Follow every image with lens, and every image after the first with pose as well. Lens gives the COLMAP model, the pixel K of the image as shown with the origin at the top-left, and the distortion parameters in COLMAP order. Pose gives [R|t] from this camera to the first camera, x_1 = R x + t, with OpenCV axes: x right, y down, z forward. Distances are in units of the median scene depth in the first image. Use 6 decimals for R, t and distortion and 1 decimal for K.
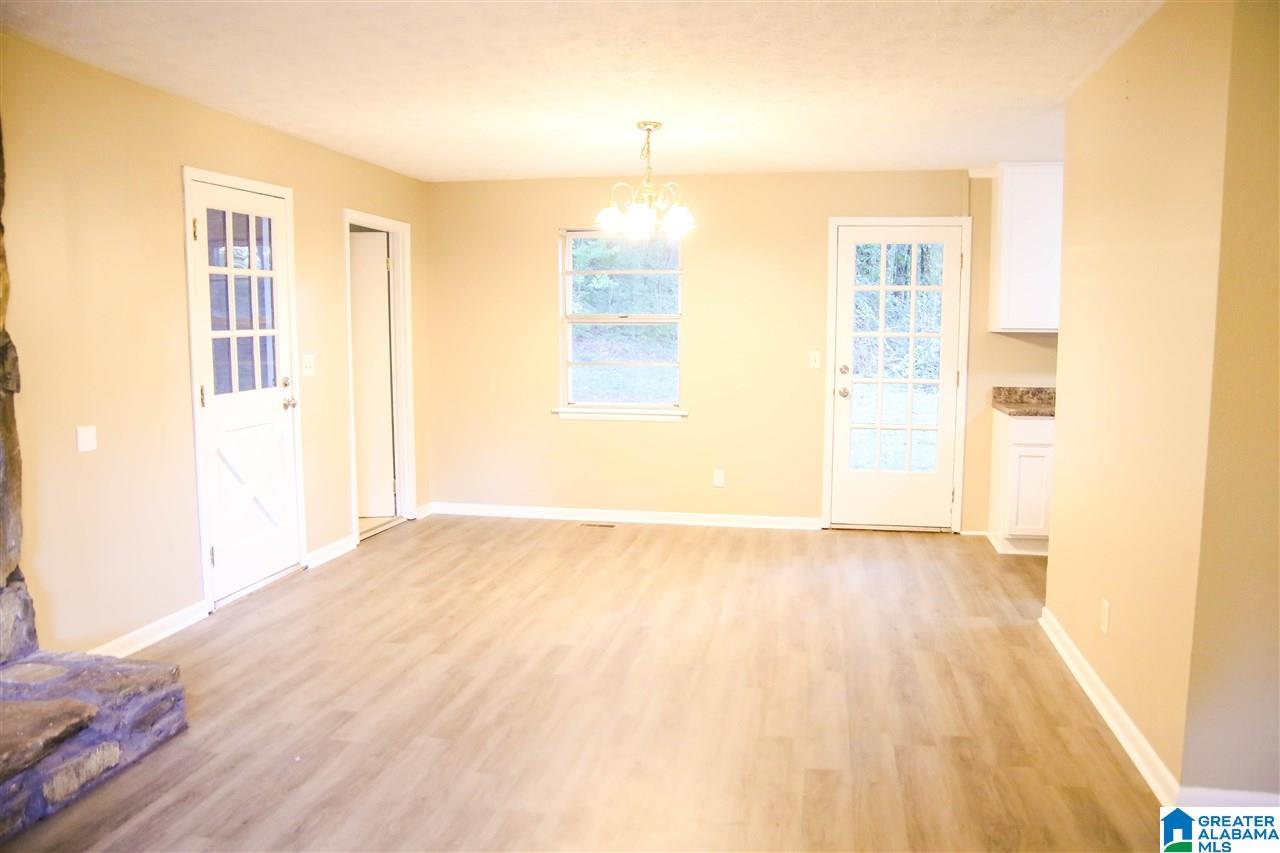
lens RADIAL K [[989.6, 0, 640.0], [0, 989.6, 426.5], [0, 0, 1]] dist [-0.133966, 0.119904]
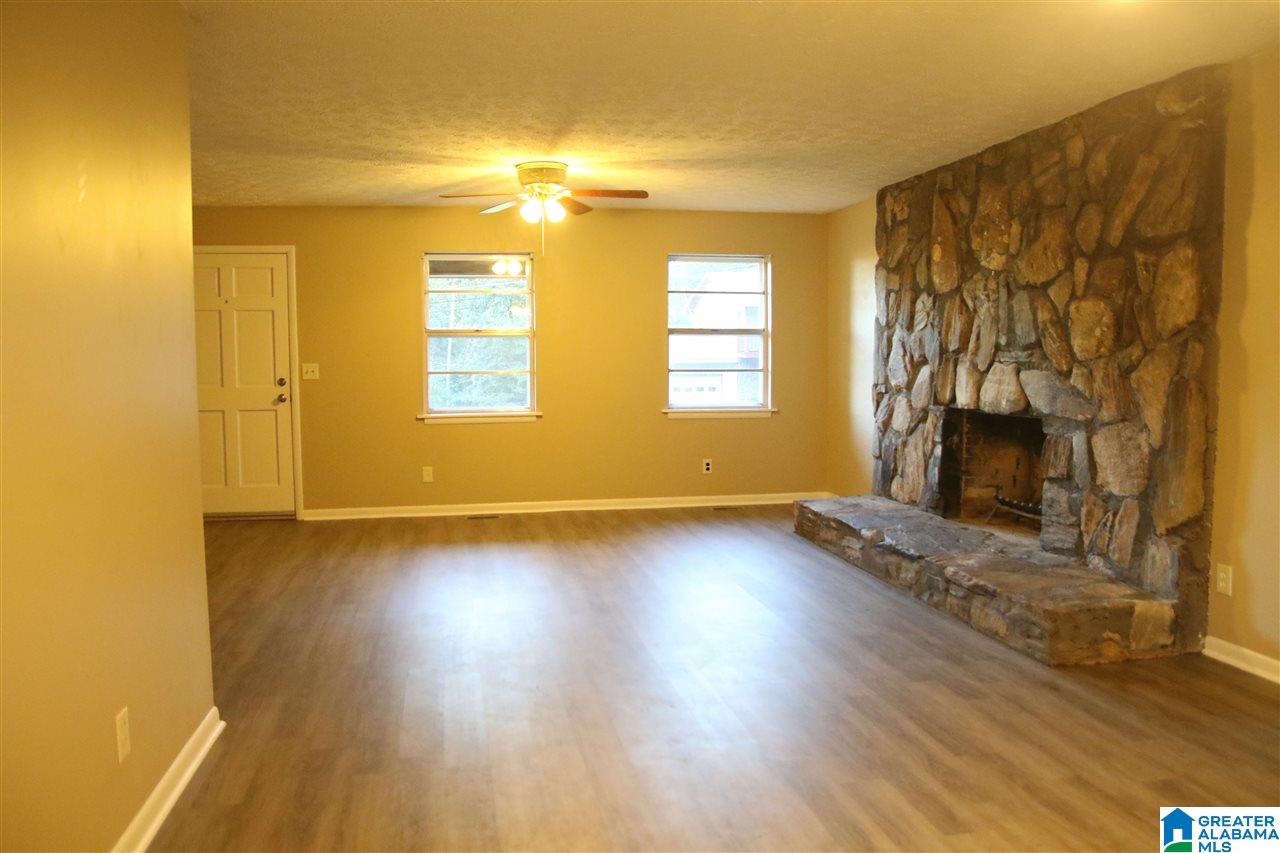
lens RADIAL K [[989.6, 0, 640.0], [0, 989.6, 426.5], [0, 0, 1]] dist [-0.133966, 0.119904]
pose [[-0.930896, 0.031636, -0.363912, 0.280584], [-0.032495, 0.985121, 0.168762, -0.106730], [0.363836, 0.168926, -0.916017, 1.267388]]
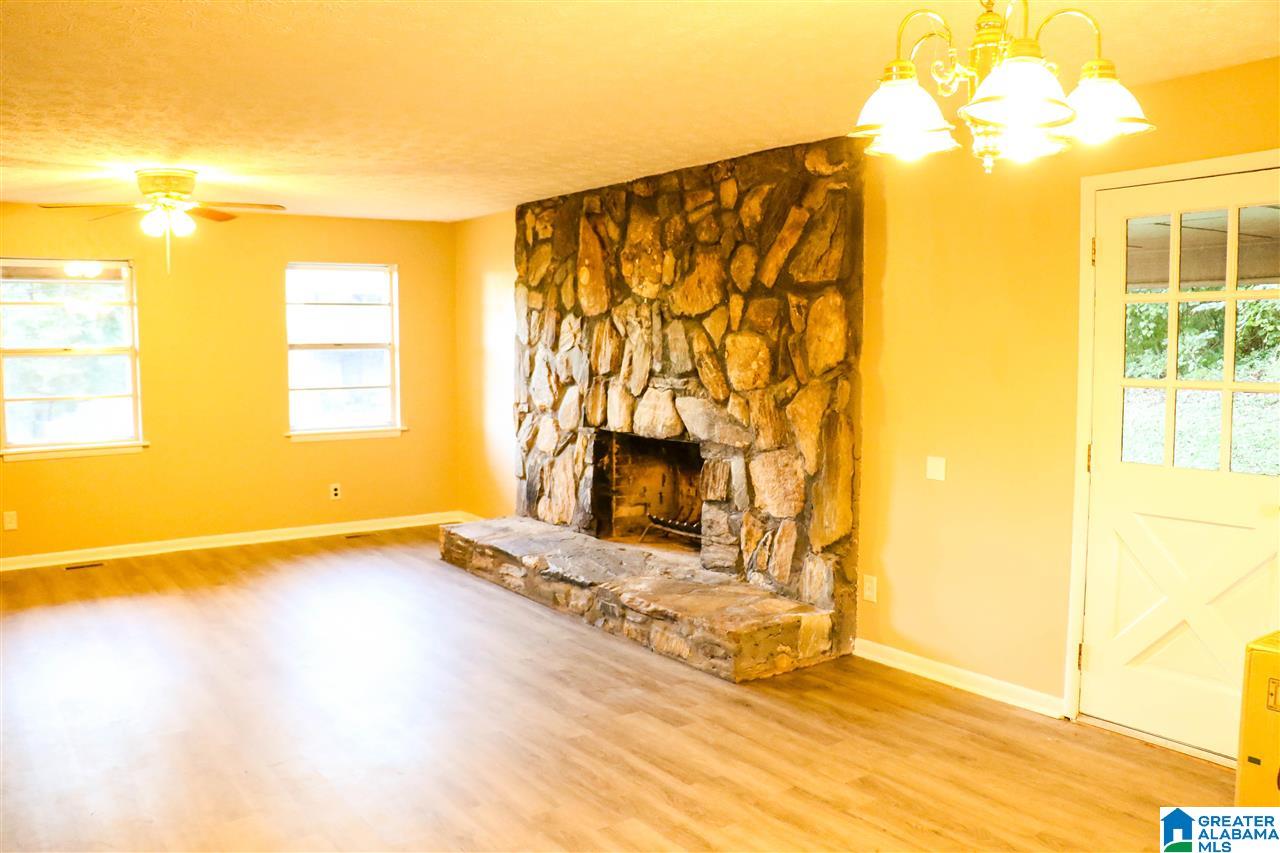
lens RADIAL K [[1061.8, 0, 640.0], [0, 1061.8, 426.5], [0, 0, 1]] dist [-0.144581, 0.007411]
pose [[-0.699906, 0.063318, -0.711423, 0.394368], [-0.071700, 0.984802, 0.158188, -0.156188], [0.710627, 0.161726, -0.684729, 1.238065]]
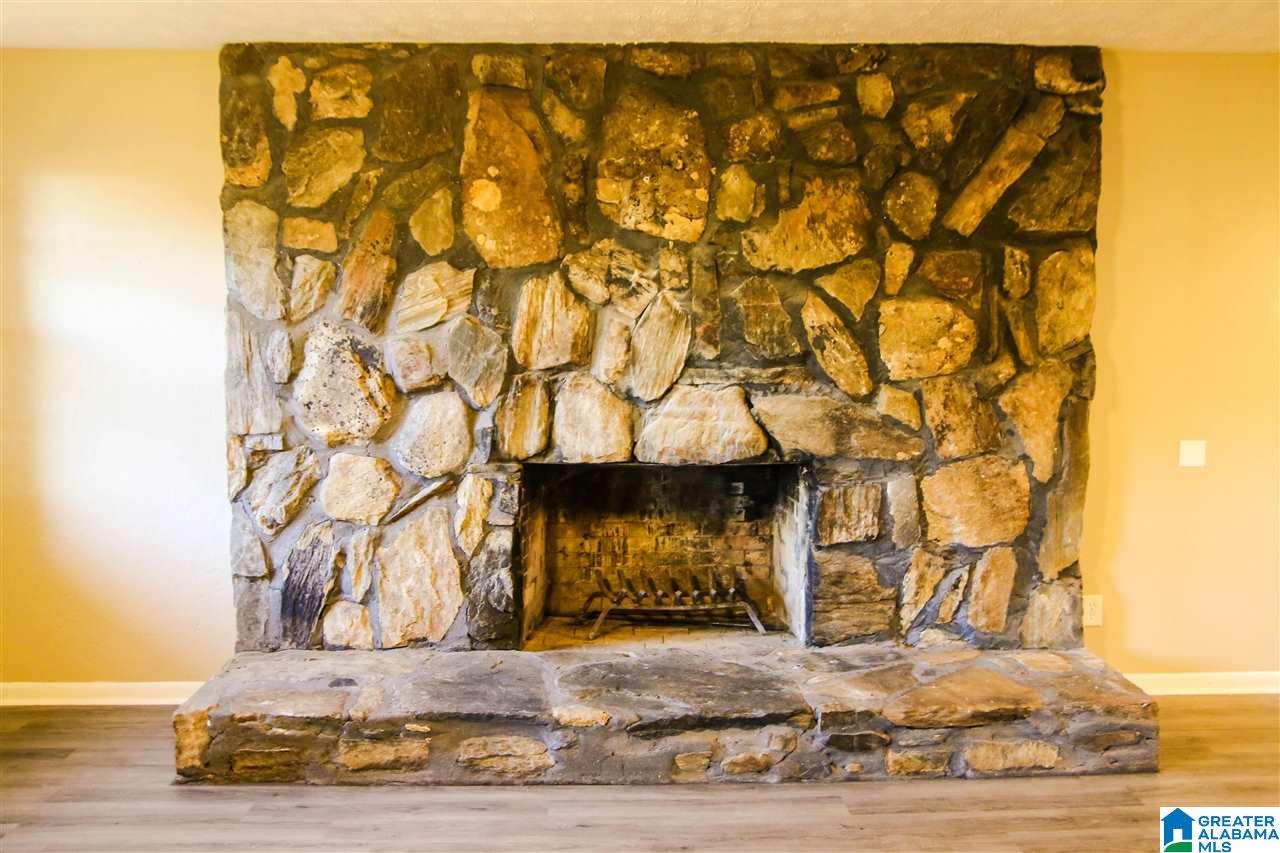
lens RADIAL K [[1131.3, 0, 640.0], [0, 1131.3, 426.5], [0, 0, 1]] dist [-0.085829, 0.107602]
pose [[0.217079, 0.088251, -0.972157, 0.297725], [-0.098809, 0.992776, 0.068059, -0.027935], [0.971140, 0.081283, 0.224231, 0.170821]]
